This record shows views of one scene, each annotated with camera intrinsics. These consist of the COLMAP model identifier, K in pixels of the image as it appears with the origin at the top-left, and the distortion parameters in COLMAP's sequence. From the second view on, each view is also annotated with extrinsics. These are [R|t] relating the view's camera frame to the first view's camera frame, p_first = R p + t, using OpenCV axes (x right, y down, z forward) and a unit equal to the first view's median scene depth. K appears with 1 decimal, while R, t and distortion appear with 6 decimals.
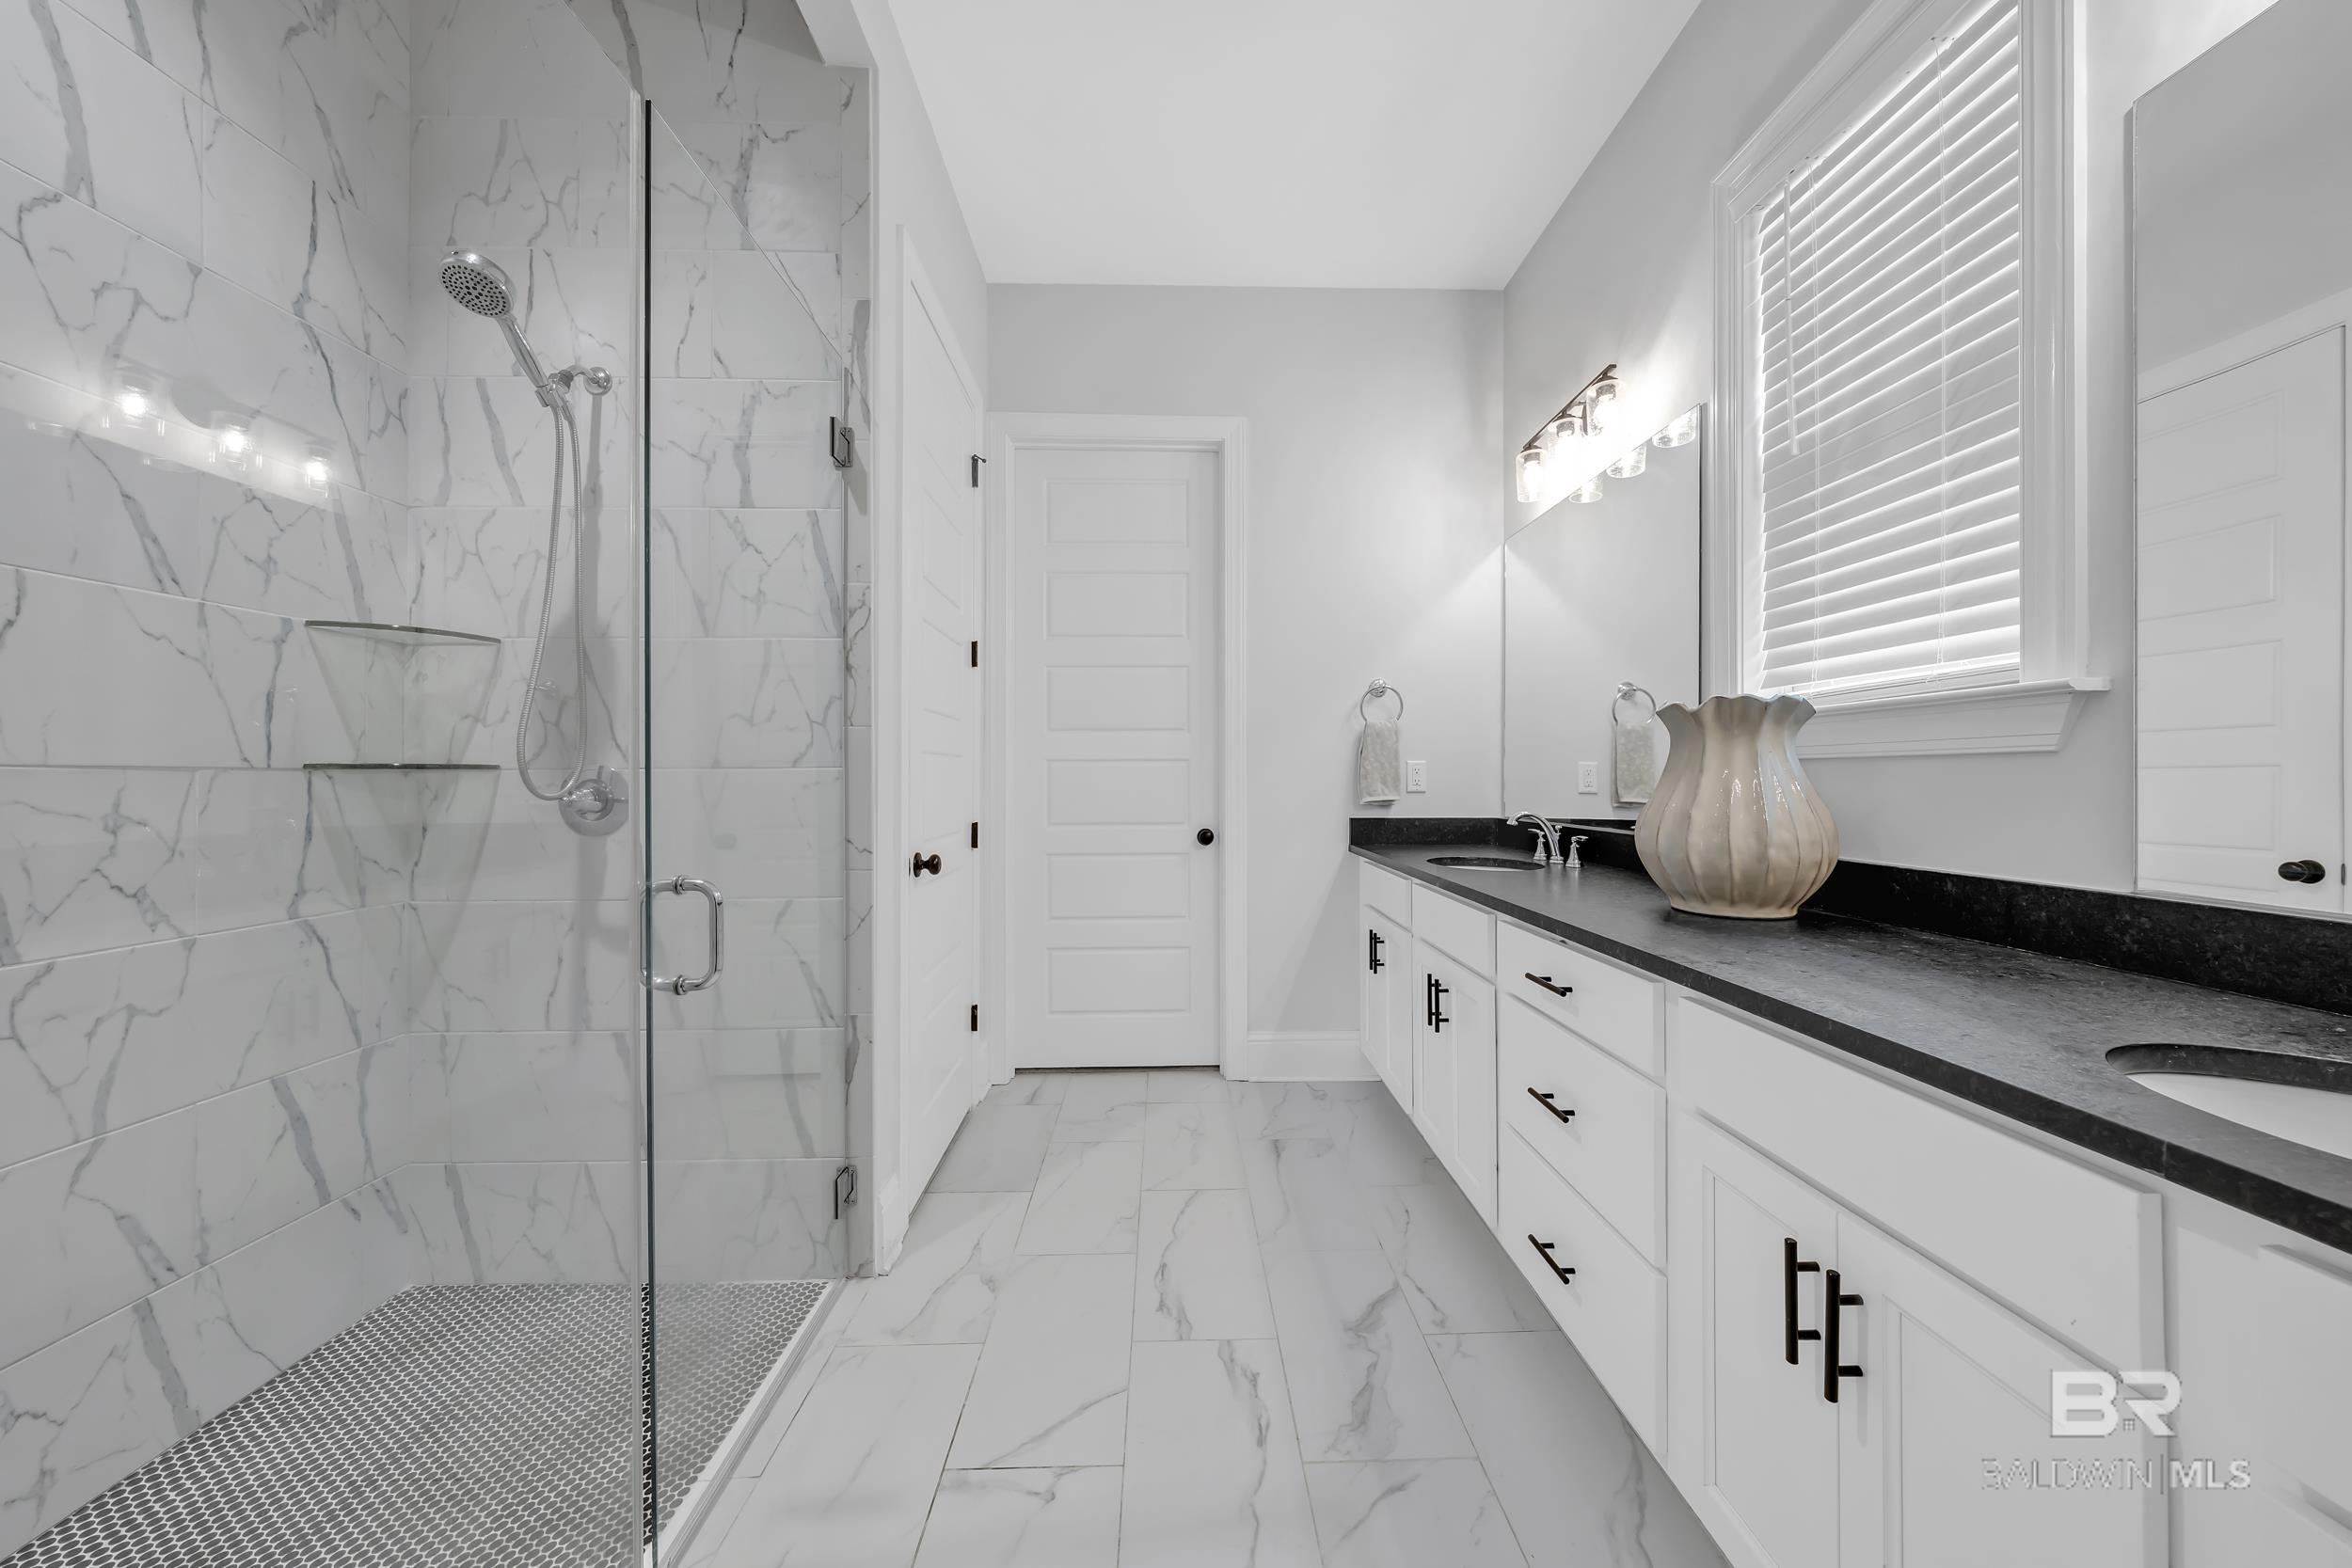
lens RADIAL K [[795.1, 0, 1182.2], [0, 795.1, 781.9], [0, 0, 1]] dist [-0.002960, -0.000179]
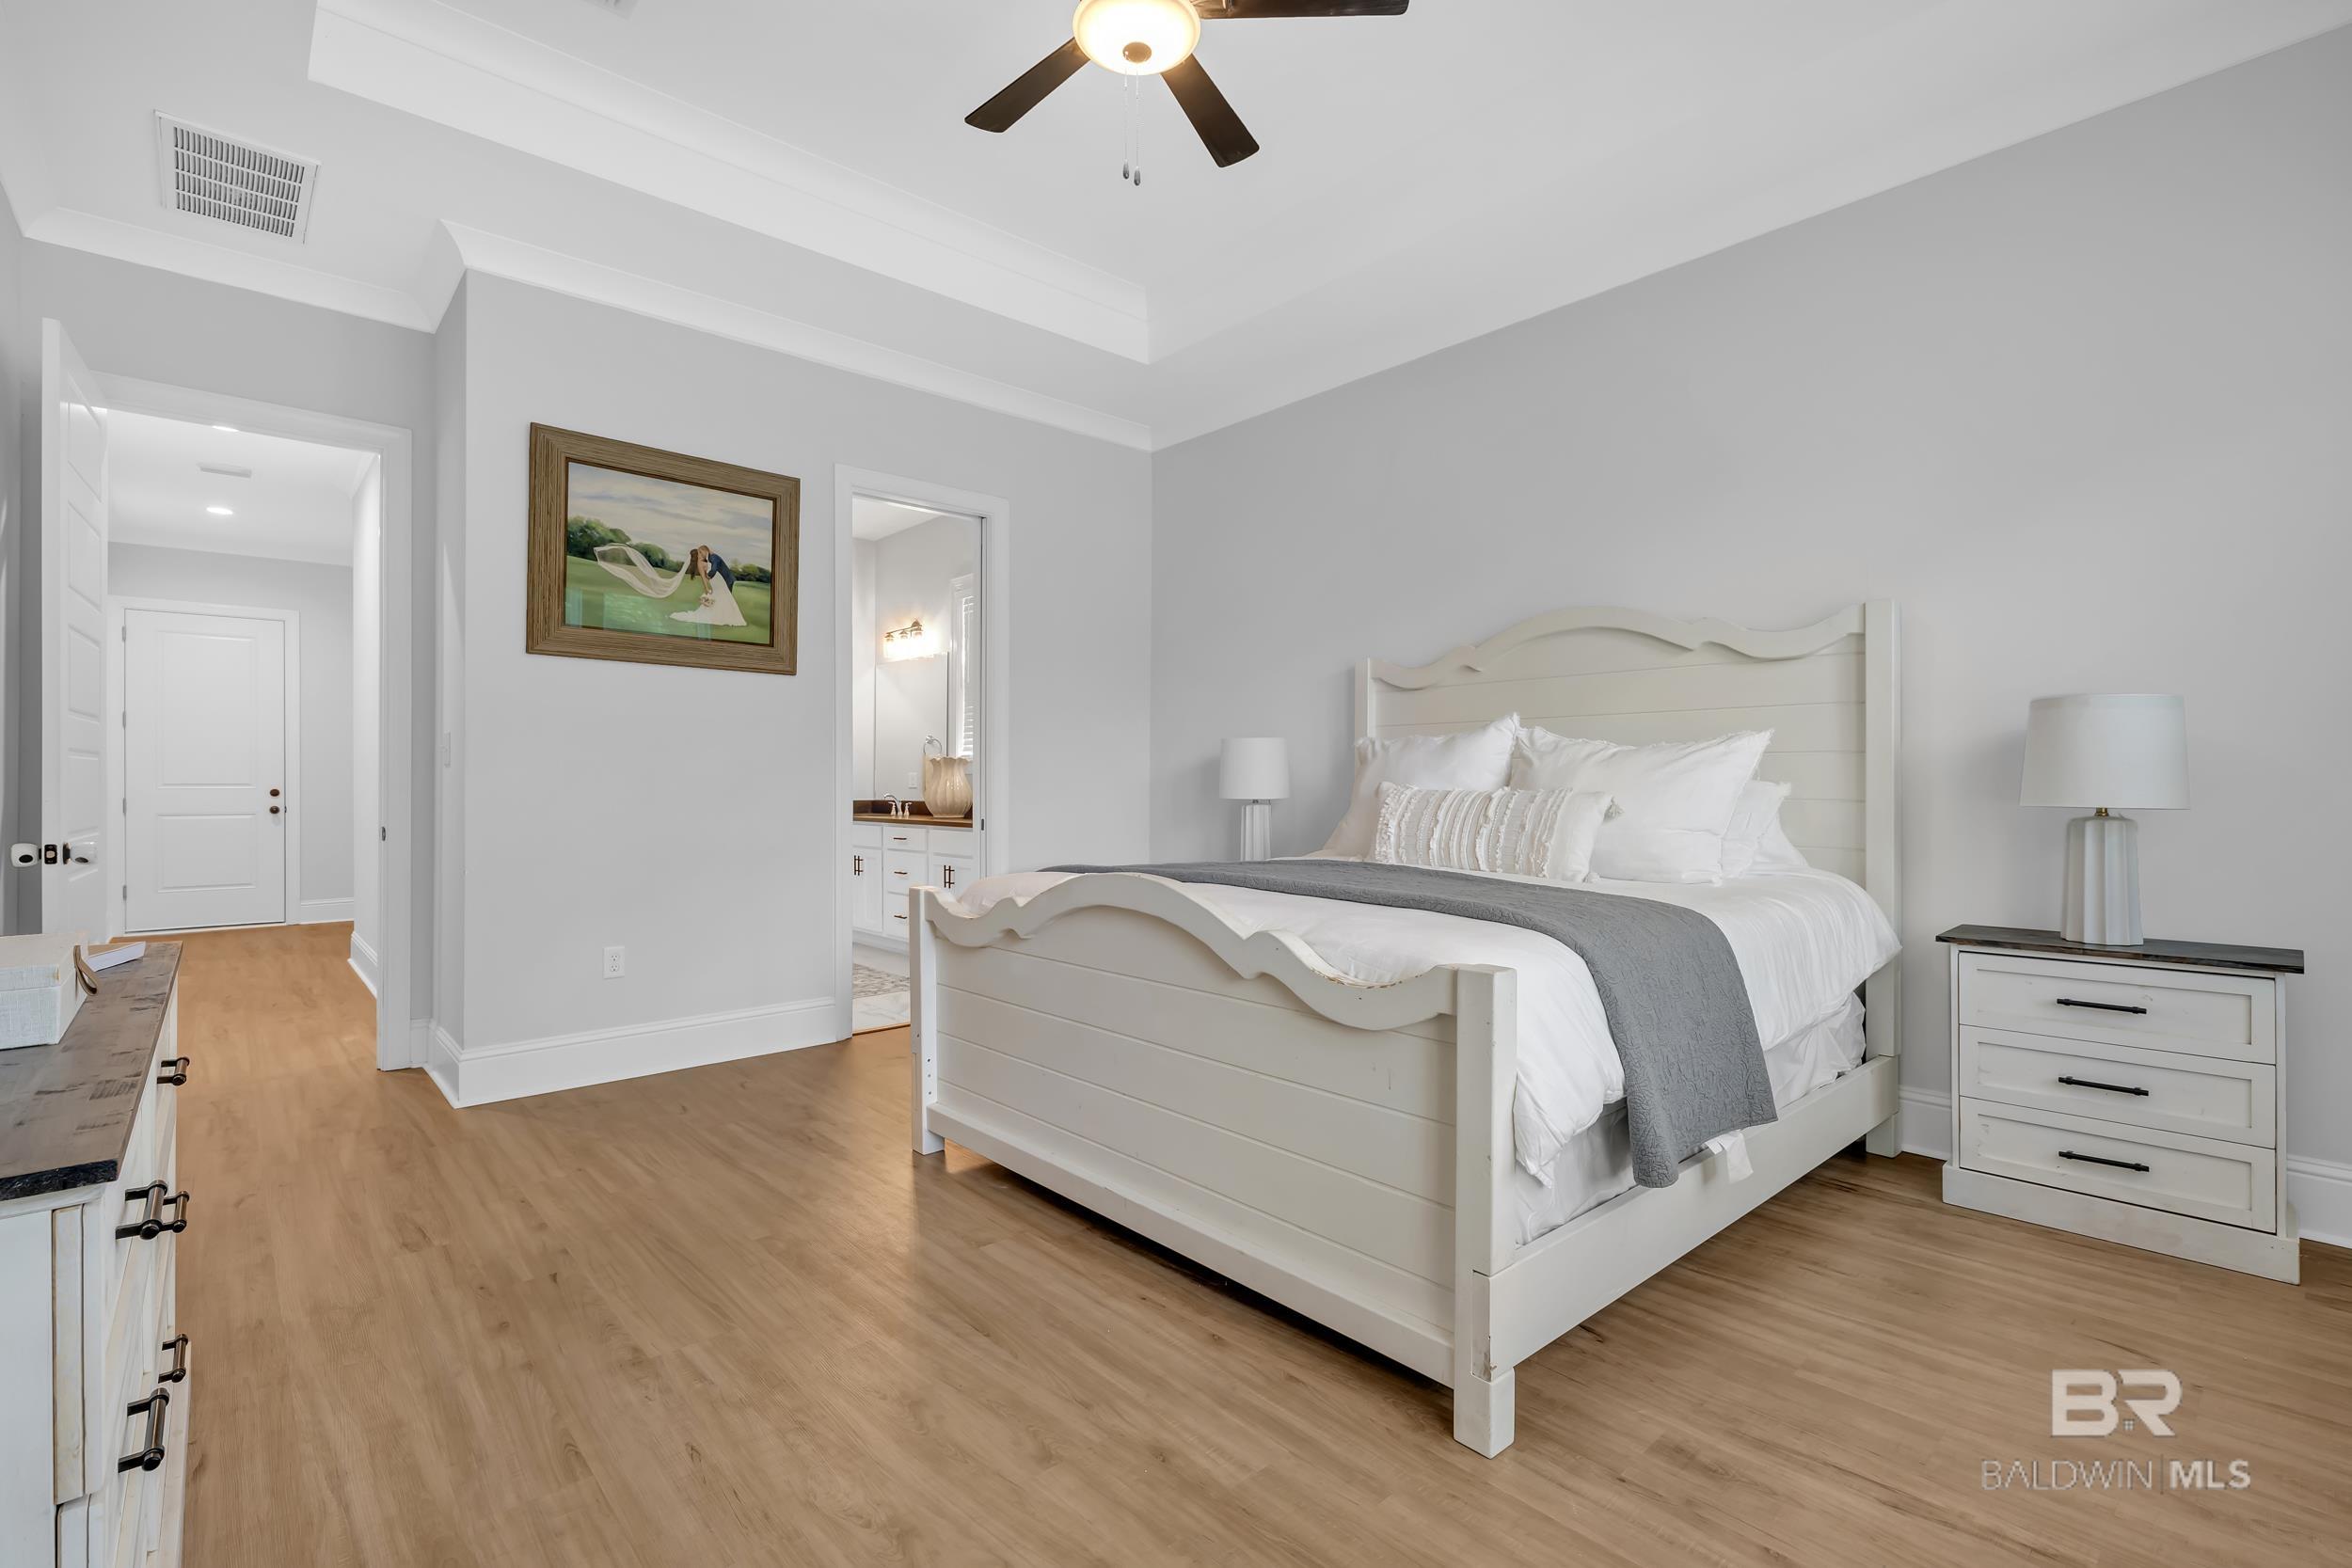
lens RADIAL K [[1033.5, 0, 1181.9], [0, 1033.5, 785.2], [0, 0, 1]] dist [-0.000422, 0.000154]
pose [[0.751110, 0.005347, 0.660155, -1.406662], [-0.000765, 0.999974, -0.007229, 0.044467], [-0.660177, 0.004925, 0.751094, -2.825051]]
